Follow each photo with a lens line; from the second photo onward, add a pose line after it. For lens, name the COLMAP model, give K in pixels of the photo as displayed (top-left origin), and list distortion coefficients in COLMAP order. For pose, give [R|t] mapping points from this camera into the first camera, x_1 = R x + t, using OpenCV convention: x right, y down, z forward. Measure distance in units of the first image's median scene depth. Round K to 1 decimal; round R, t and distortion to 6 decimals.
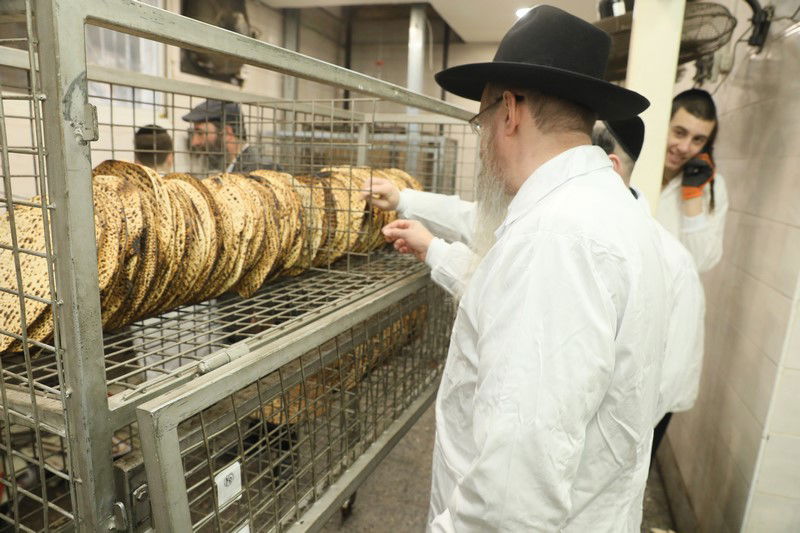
lens RADIAL K [[541.2, 0, 394.9], [0, 541.2, 265.1], [0, 0, 1]] dist [-0.107721, 0.075996]
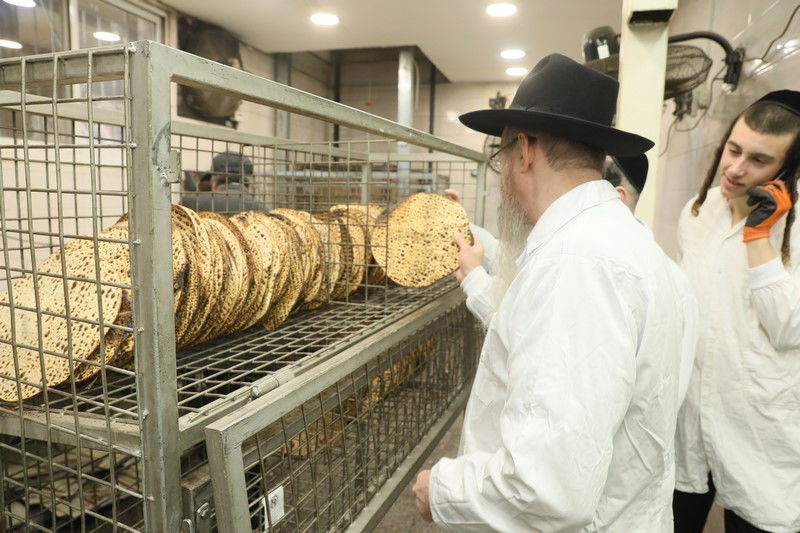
lens RADIAL K [[541.2, 0, 399.0], [0, 541.2, 264.8], [0, 0, 1]] dist [-0.107721, 0.075996]
pose [[0.999302, -0.024374, 0.028305, -0.073943], [0.026246, 0.997355, -0.067784, 0.014518], [-0.026578, 0.068479, 0.997298, -0.070974]]
